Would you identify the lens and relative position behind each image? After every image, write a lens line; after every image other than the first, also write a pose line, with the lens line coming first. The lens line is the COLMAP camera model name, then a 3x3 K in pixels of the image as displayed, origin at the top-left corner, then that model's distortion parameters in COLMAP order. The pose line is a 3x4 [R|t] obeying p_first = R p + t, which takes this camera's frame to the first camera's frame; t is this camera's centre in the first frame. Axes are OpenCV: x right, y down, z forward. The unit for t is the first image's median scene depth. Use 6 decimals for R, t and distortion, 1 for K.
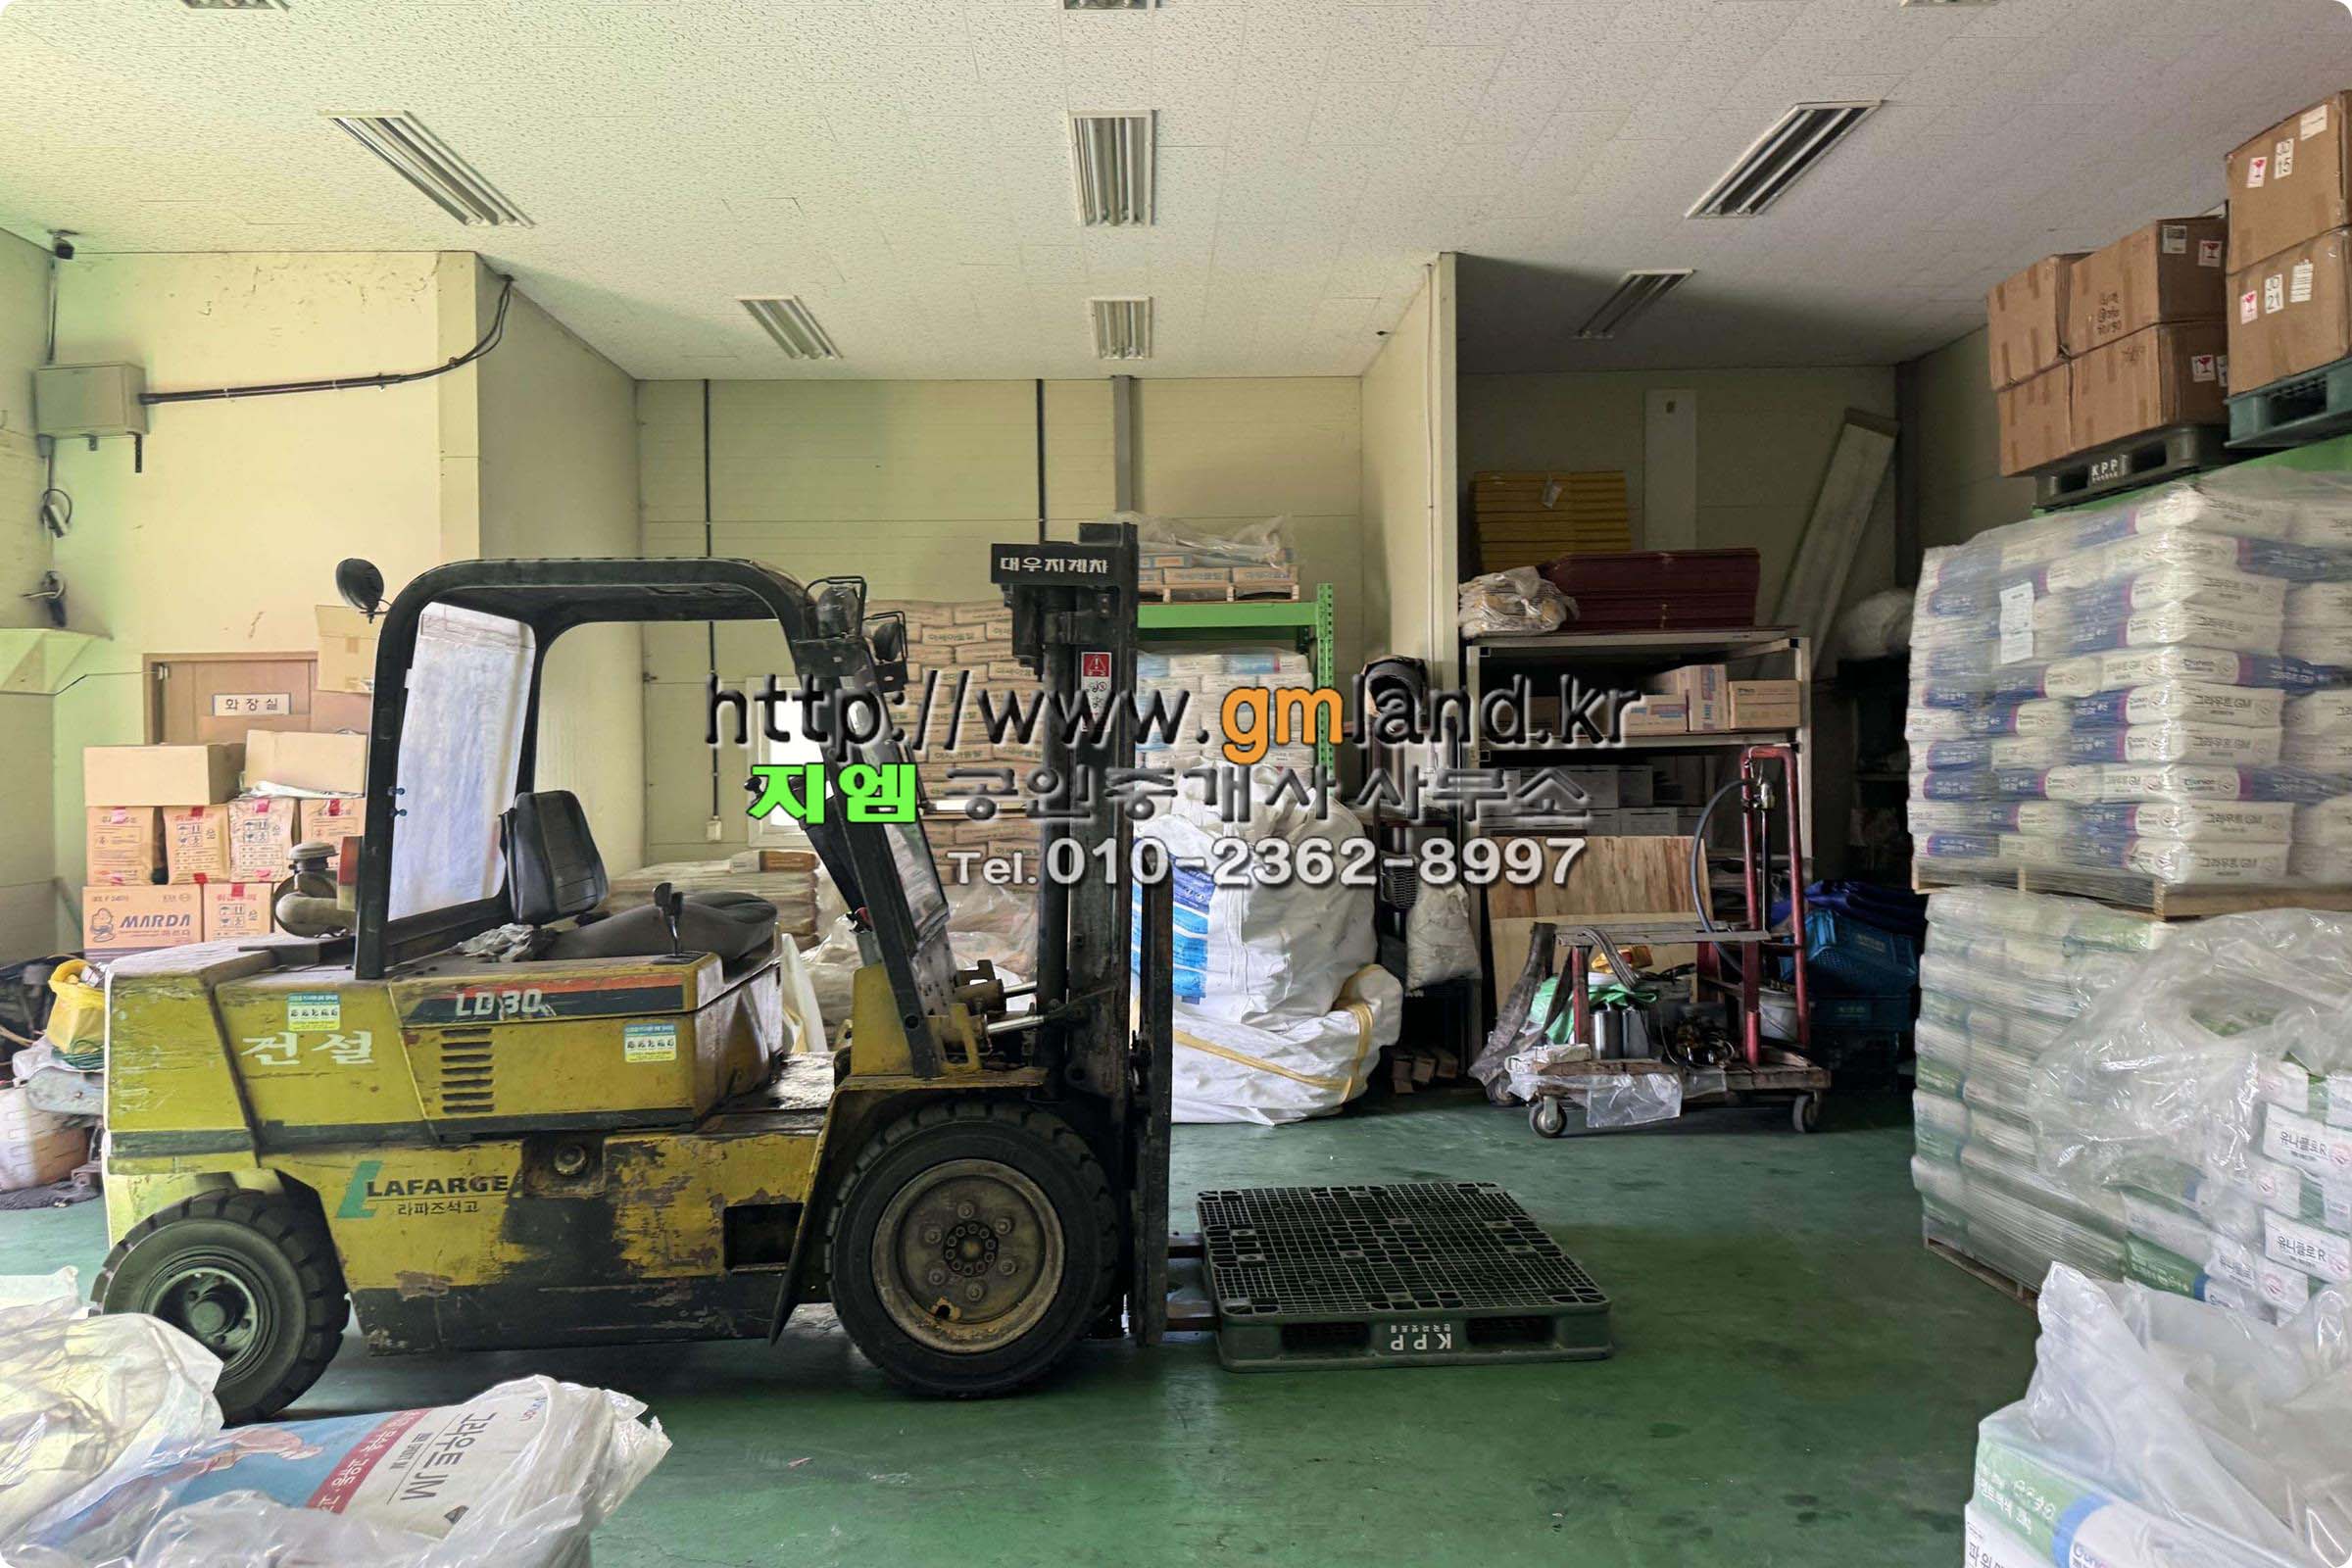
lens RADIAL K [[1659.0, 0, 1180.3], [0, 1659.0, 775.5], [0, 0, 1]] dist [0.026927, -0.027167]
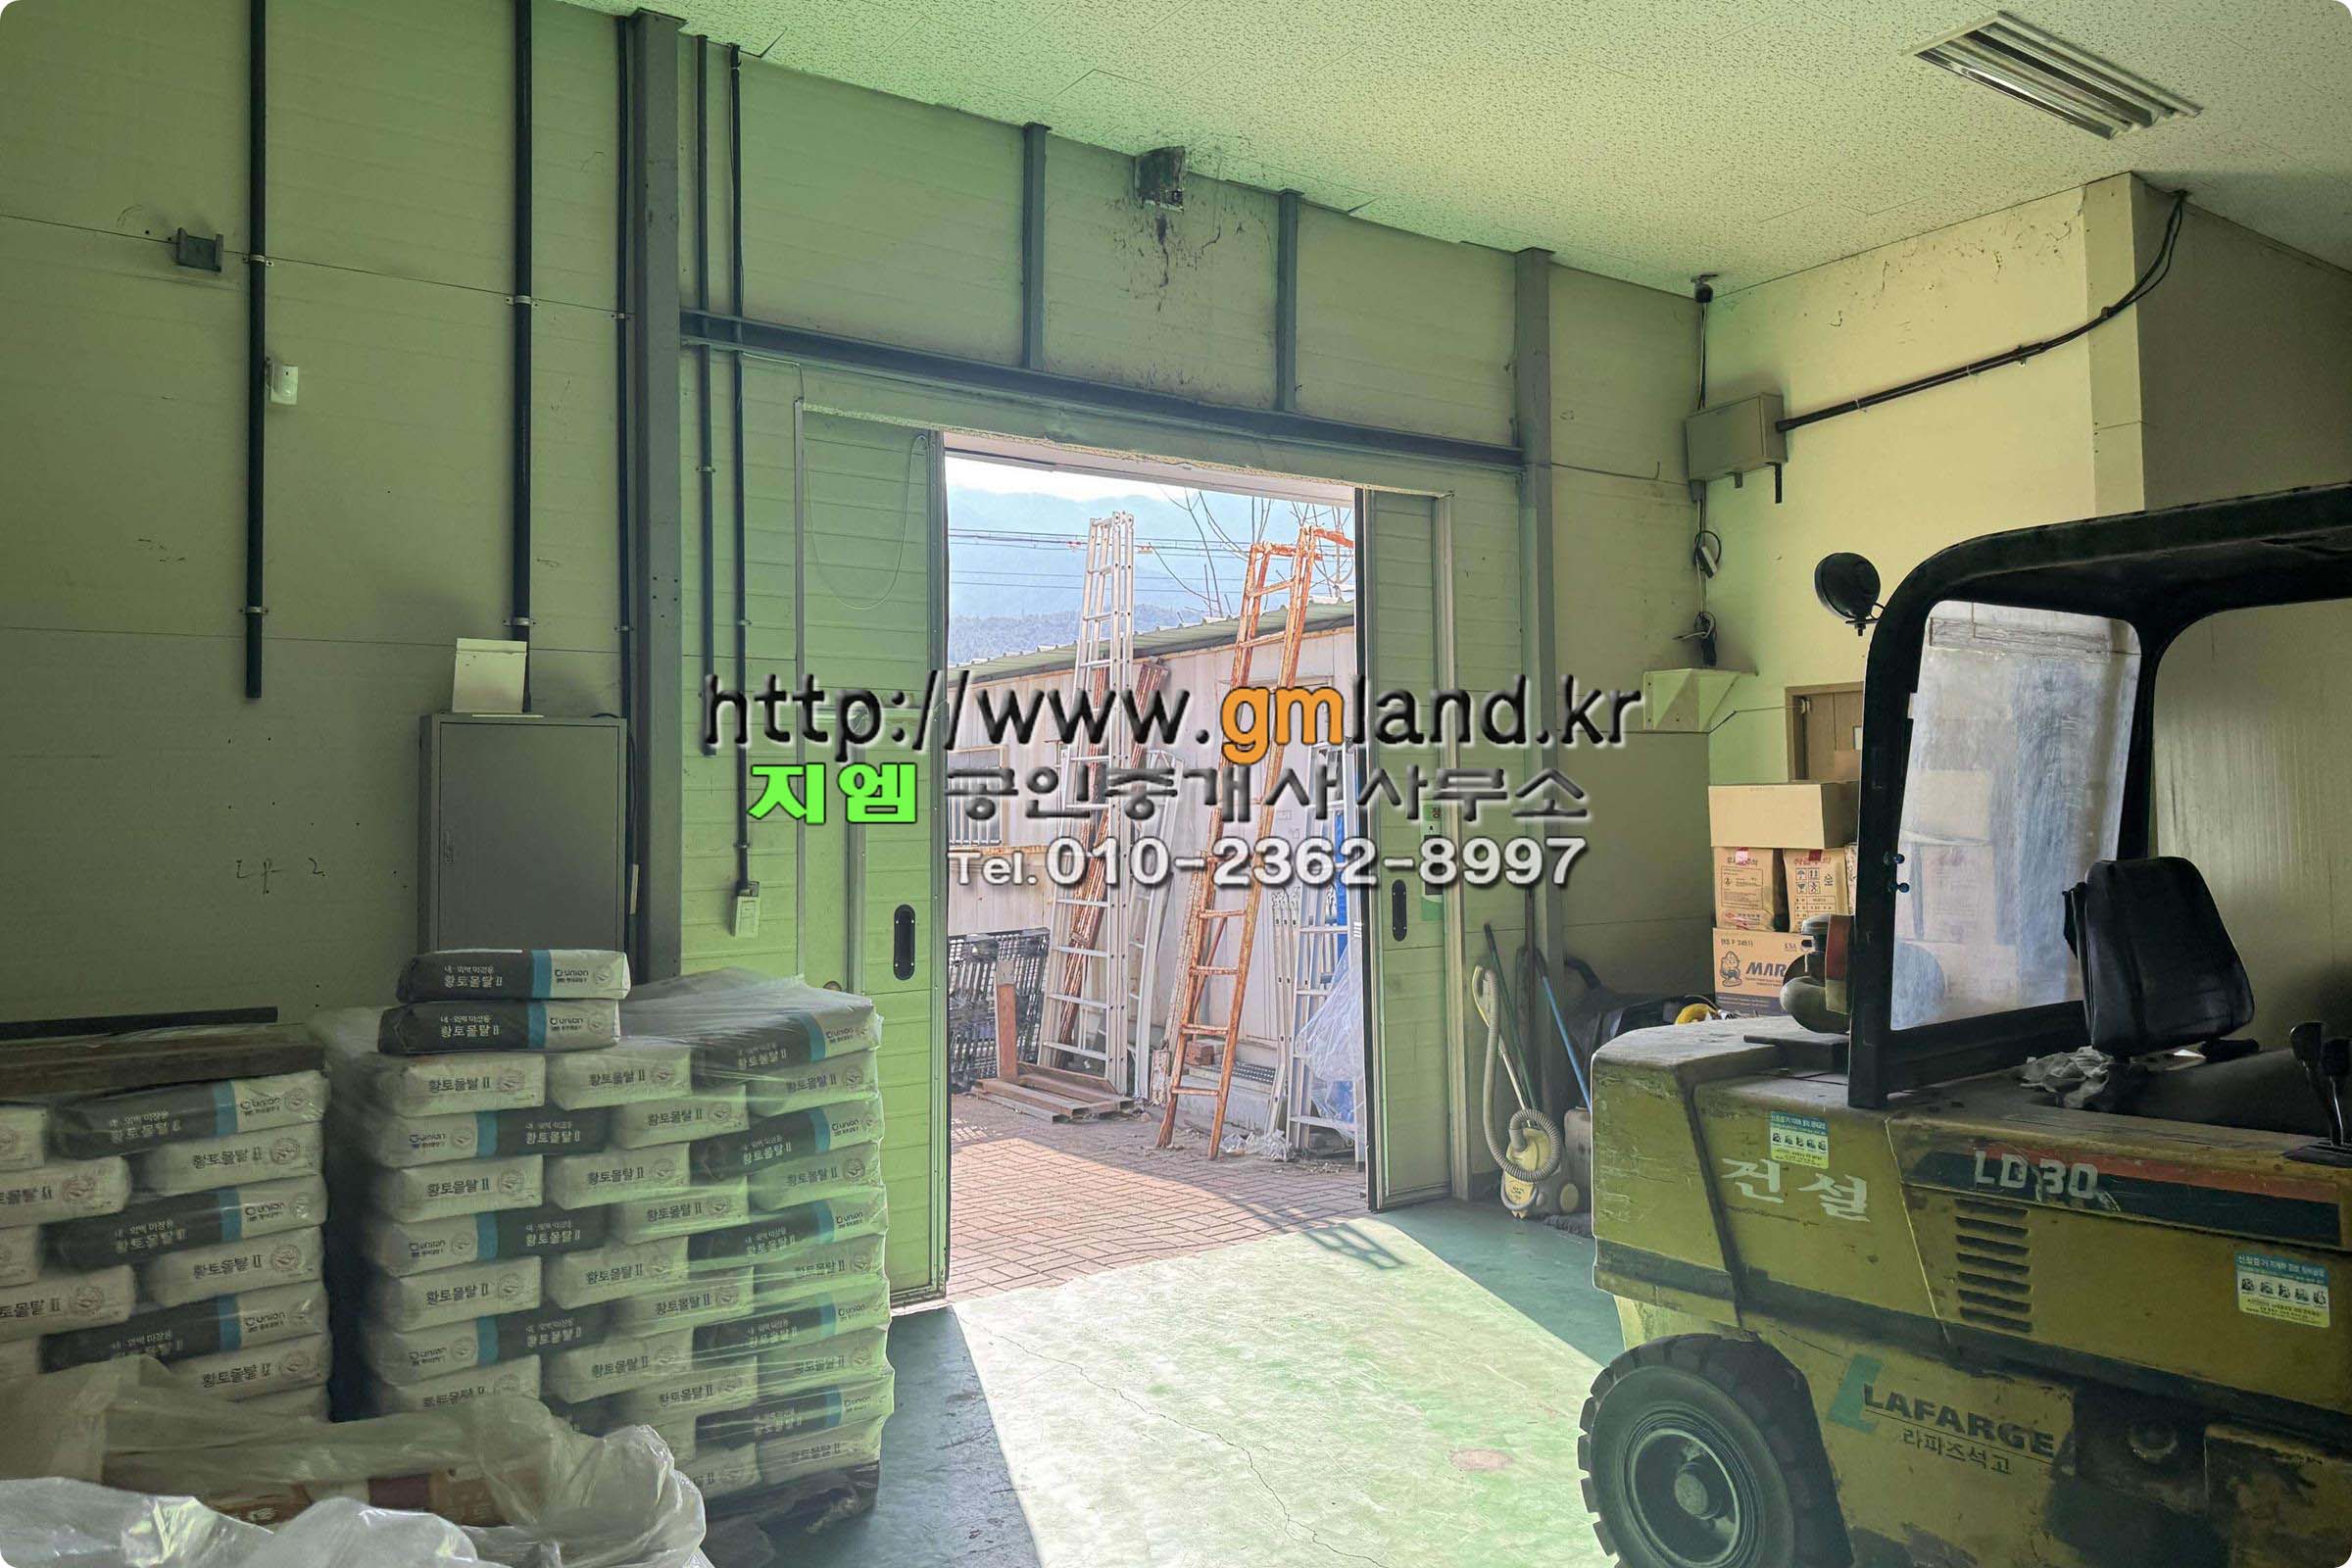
lens RADIAL K [[1659.0, 0, 1158.7], [0, 1659.0, 723.9], [0, 0, 1]] dist [0.026927, -0.027167]
pose [[0.552022, -0.032552, -0.833194, -0.030797], [-0.005182, 0.999084, -0.042467, -0.017030], [0.833813, 0.027760, 0.551348, 0.314090]]
